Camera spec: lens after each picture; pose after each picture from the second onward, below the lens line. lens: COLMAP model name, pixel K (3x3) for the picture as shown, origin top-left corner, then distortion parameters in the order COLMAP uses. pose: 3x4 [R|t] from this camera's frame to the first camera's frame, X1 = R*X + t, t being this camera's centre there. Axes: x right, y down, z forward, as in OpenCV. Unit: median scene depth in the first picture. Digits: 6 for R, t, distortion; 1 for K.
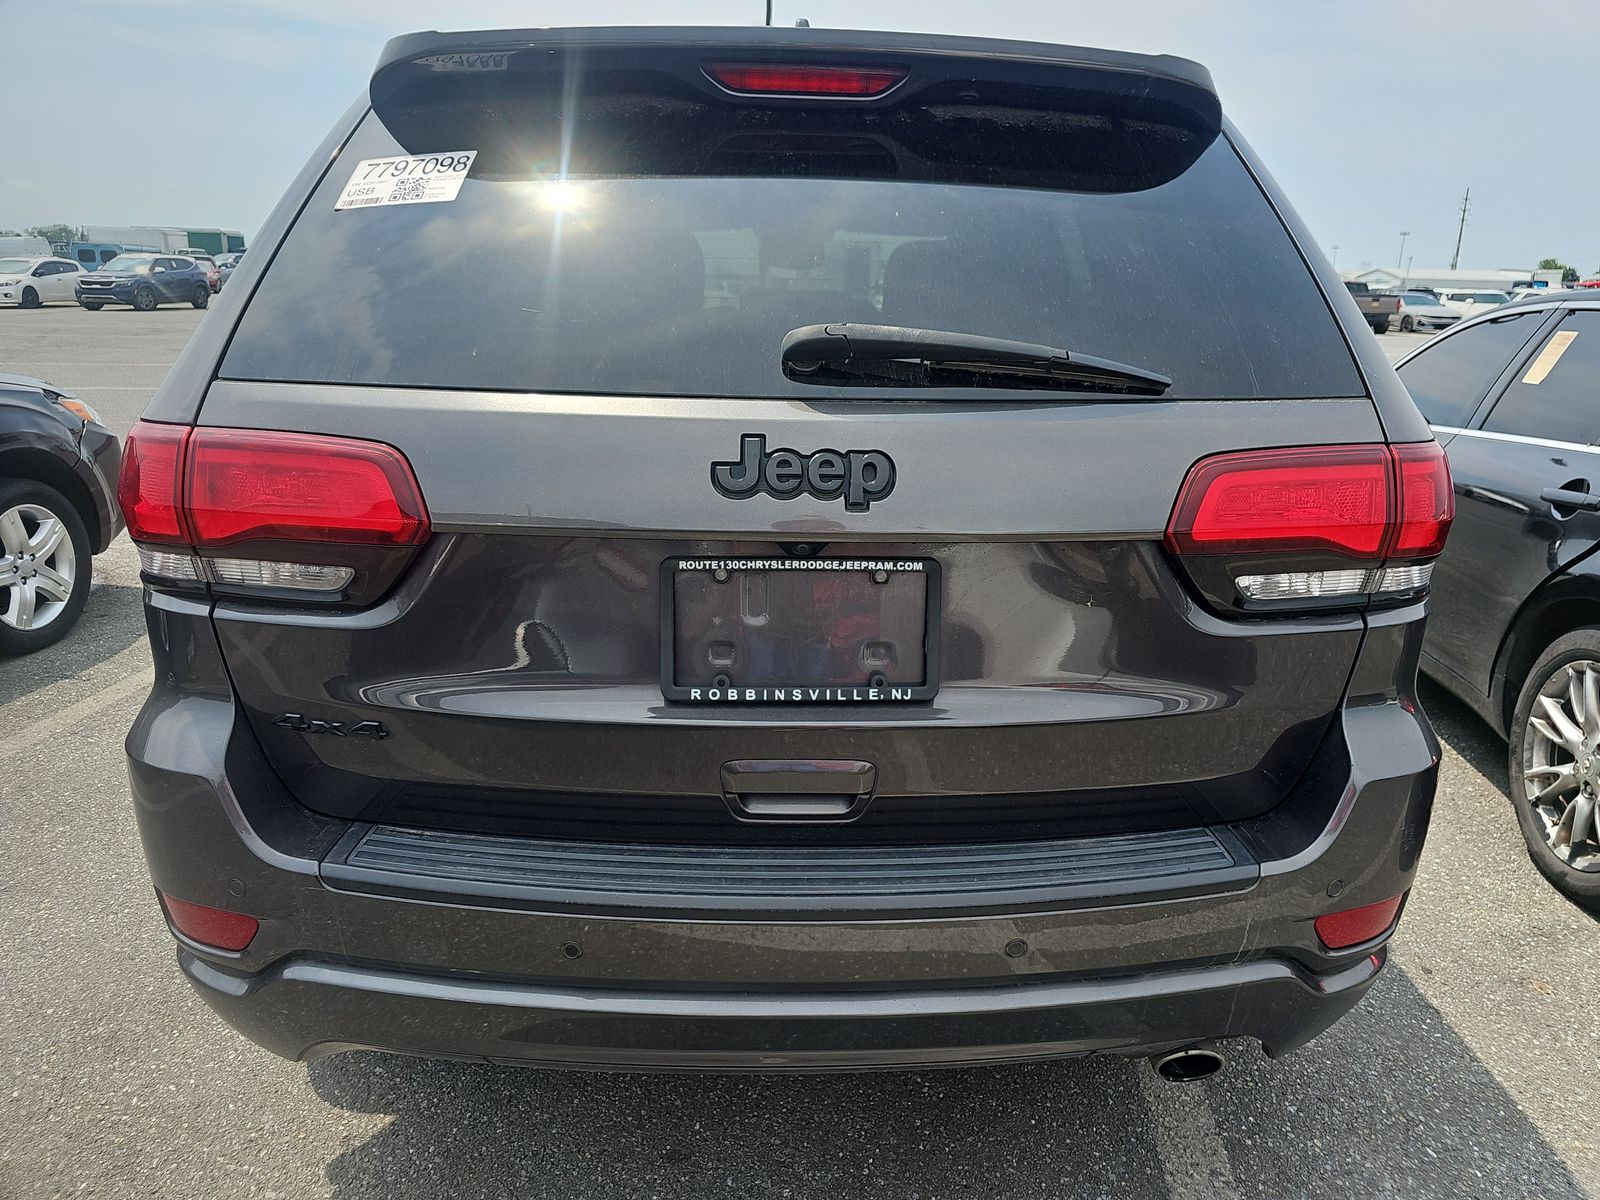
lens RADIAL K [[1083.4, 0, 840.1], [0, 1083.4, 583.7], [0, 0, 1]] dist [0.056915, -0.061468]
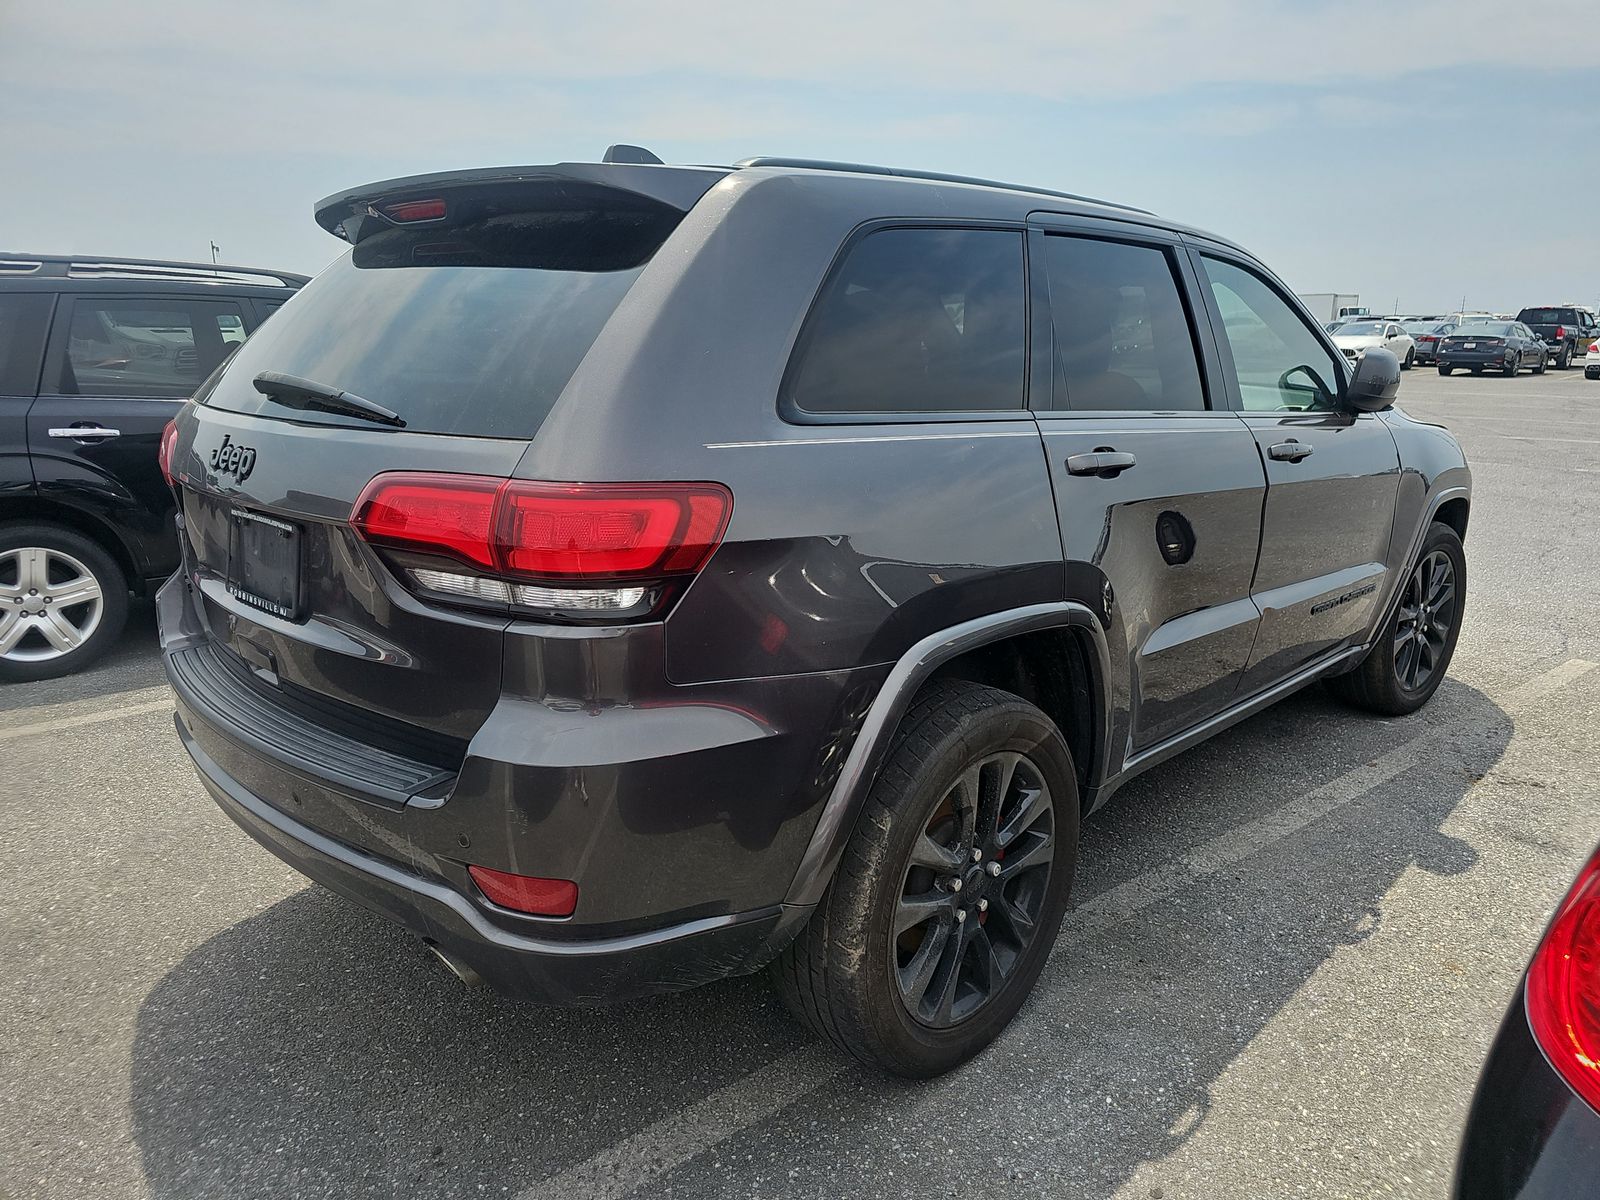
lens RADIAL K [[1095.6, 0, 800.0], [0, 1095.6, 600.0], [0, 0, 1]] dist [0.043183, -0.044269]
pose [[0.699014, 0.152283, -0.698706, 1.539065], [-0.181097, 0.982910, 0.033049, -0.090731], [0.691798, 0.103432, 0.714645, 0.365566]]
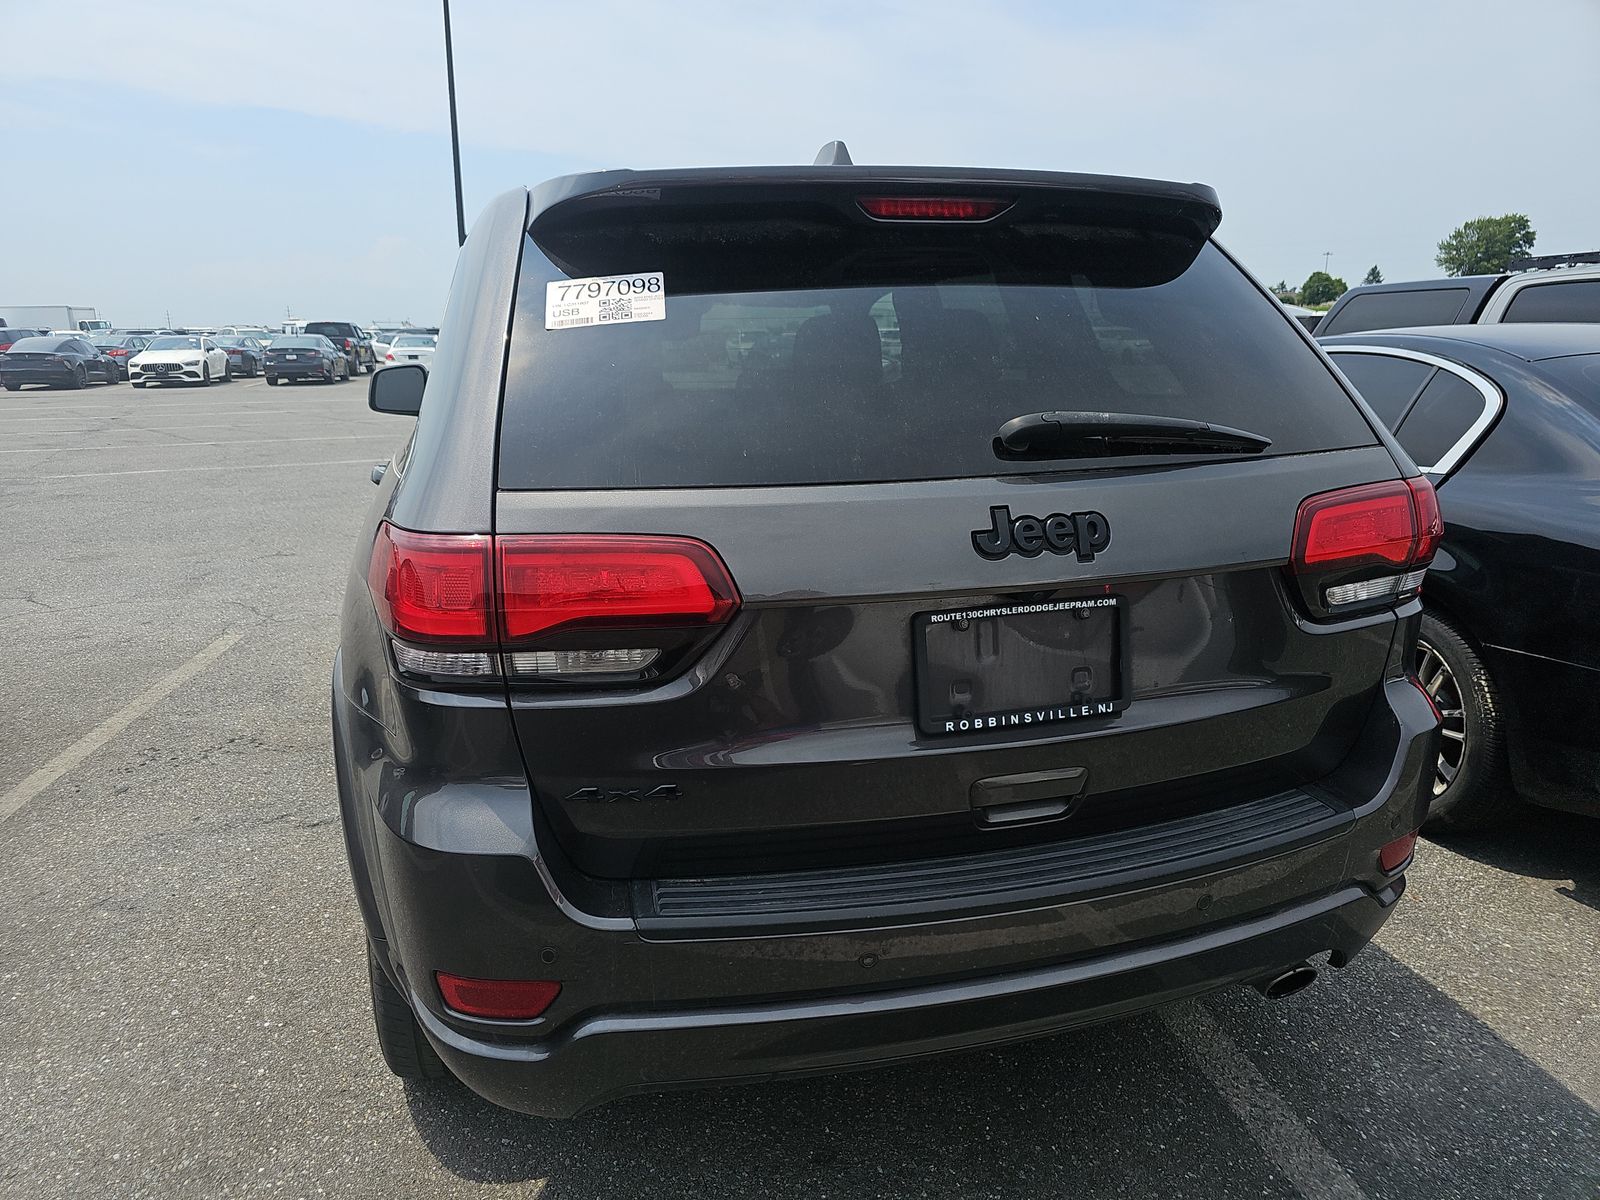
lens RADIAL K [[1054.1, 0, 804.9], [0, 1054.1, 597.7], [0, 0, 1]] dist [0.050229, -0.051239]
pose [[0.970800, -0.089320, 0.222643, -0.491099], [0.095899, 0.995212, -0.018891, -0.029393], [-0.219890, 0.039691, 0.974717, -0.087109]]
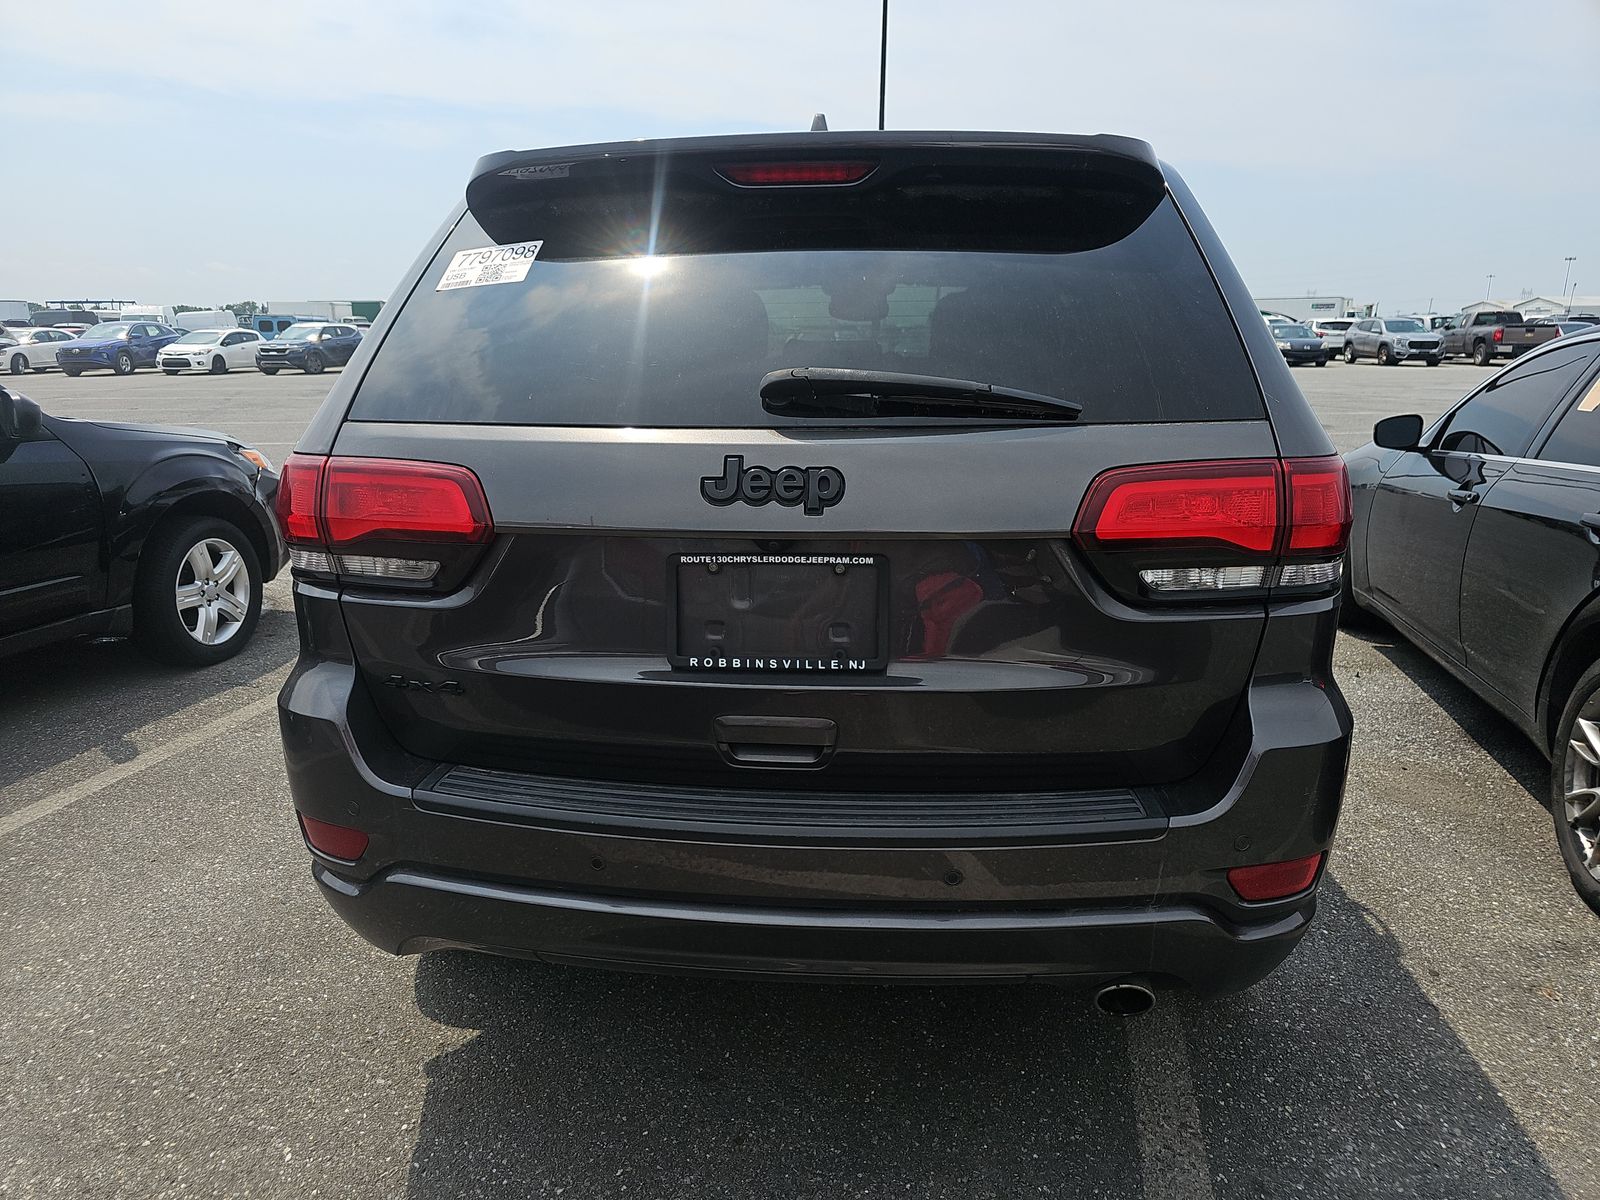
lens RADIAL K [[1075.4, 0, 805.0], [0, 1075.4, 598.9], [0, 0, 1]] dist [0.054032, -0.053998]
pose [[0.990471, 0.004717, -0.137640, 0.155050], [-0.008445, 0.999613, -0.026516, 0.055793], [0.137462, 0.027426, 0.990127, -0.208016]]
